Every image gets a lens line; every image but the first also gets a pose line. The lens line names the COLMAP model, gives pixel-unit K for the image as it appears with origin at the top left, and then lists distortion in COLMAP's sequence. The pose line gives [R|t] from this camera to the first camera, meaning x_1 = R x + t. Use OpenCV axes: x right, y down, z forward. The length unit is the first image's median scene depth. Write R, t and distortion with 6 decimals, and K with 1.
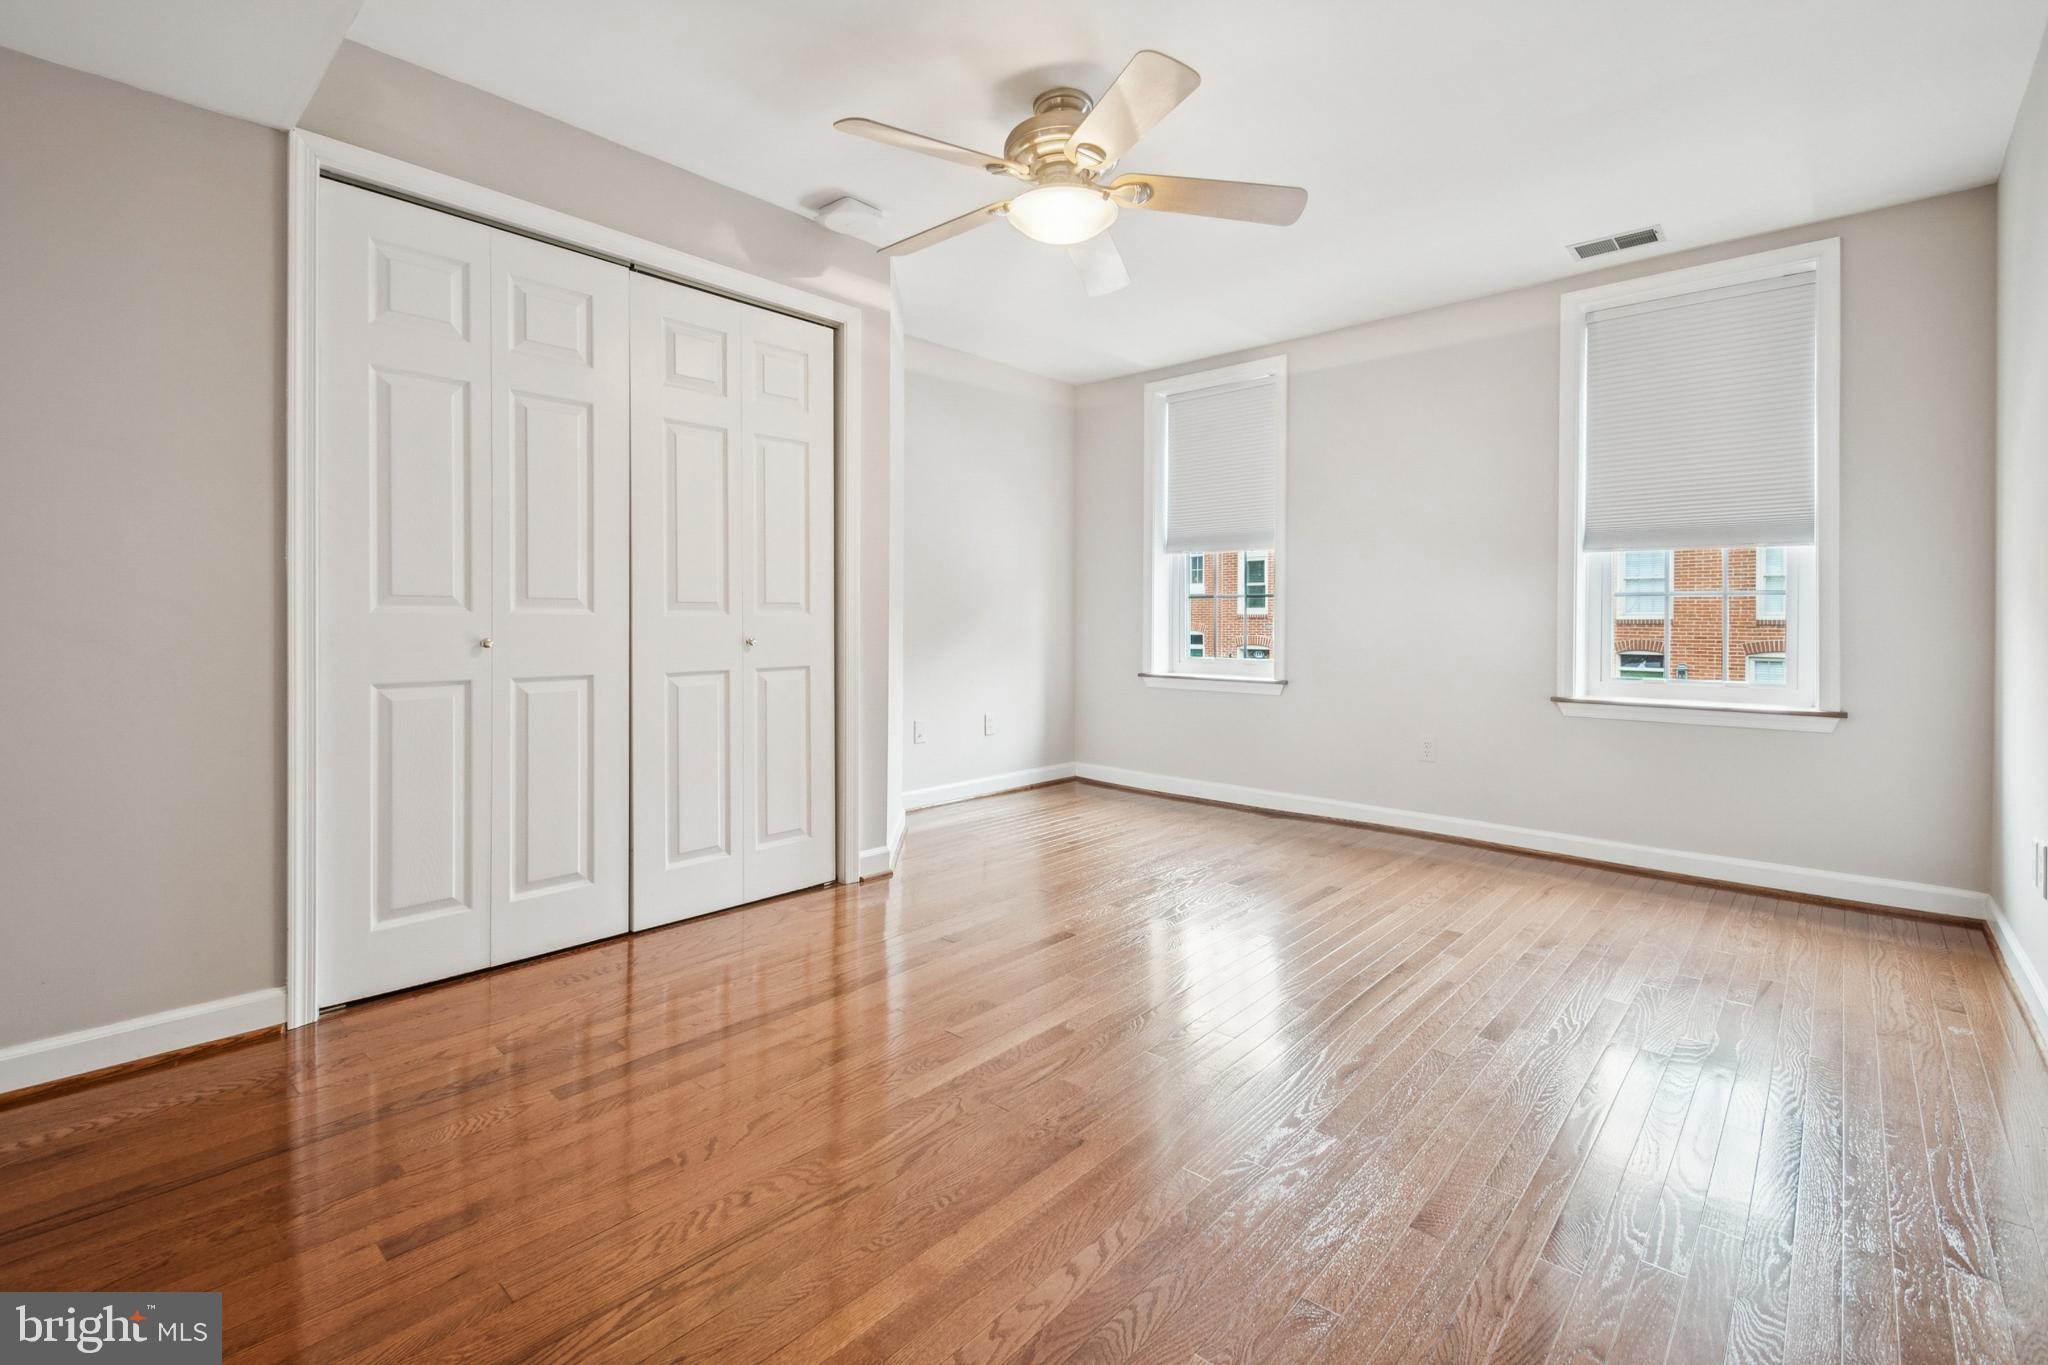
lens RADIAL K [[896.7, 0, 1007.7], [0, 896.7, 631.2], [0, 0, 1]] dist [0.021411, -0.017651]
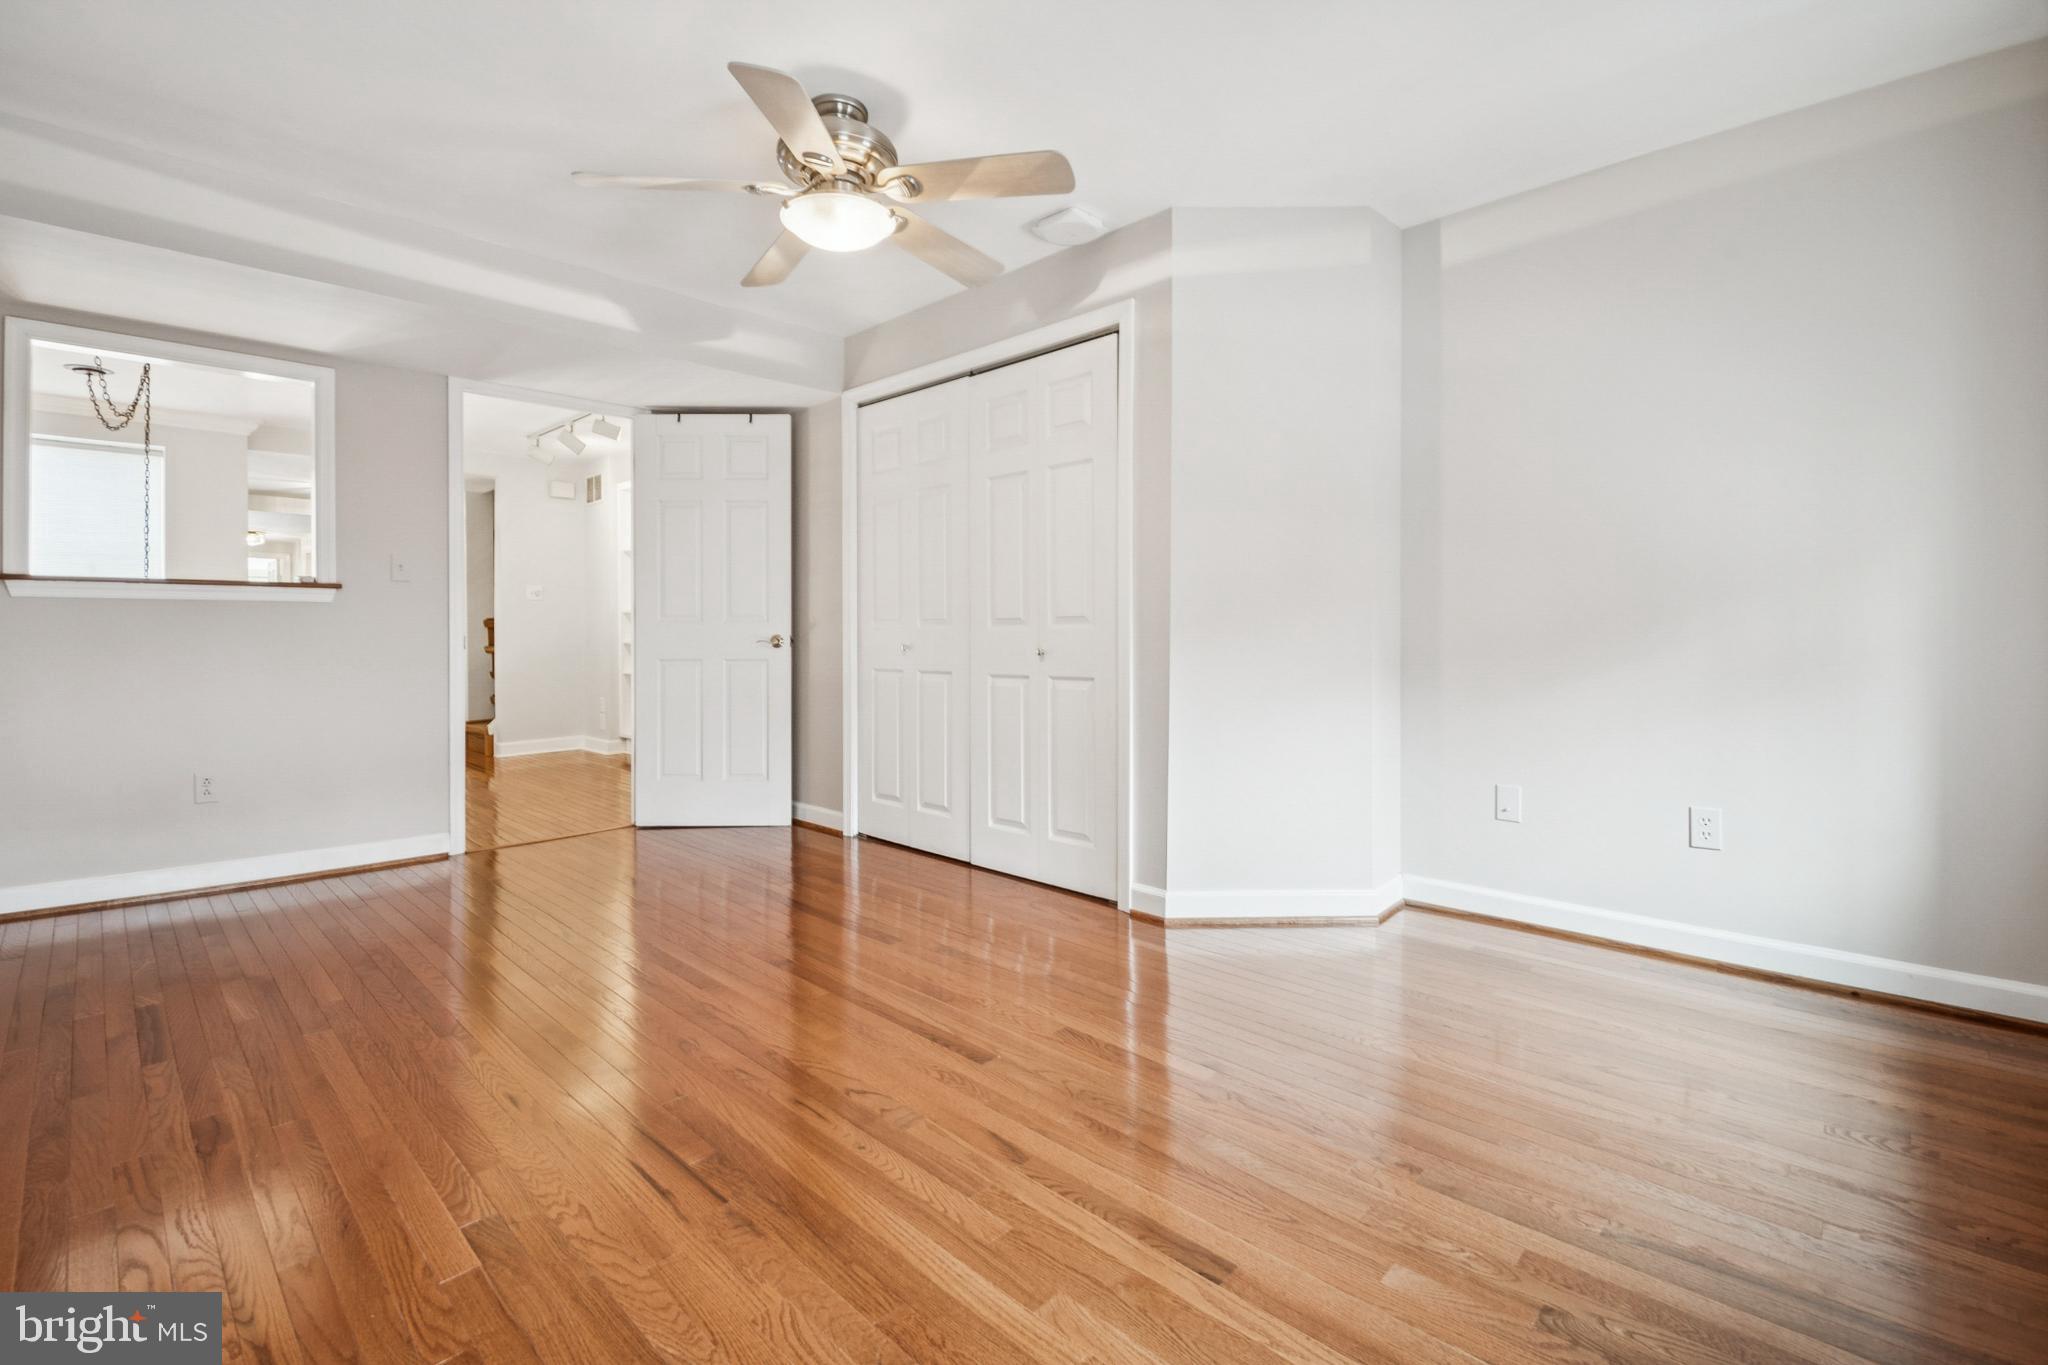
lens RADIAL K [[896.7, 0, 1007.7], [0, 896.7, 631.2], [0, 0, 1]] dist [0.021411, -0.017651]
pose [[-0.027182, -0.001139, -0.999630, 0.887104], [-0.003996, 0.999991, -0.001031, -0.014211], [0.999623, 0.003966, -0.027187, 1.037192]]
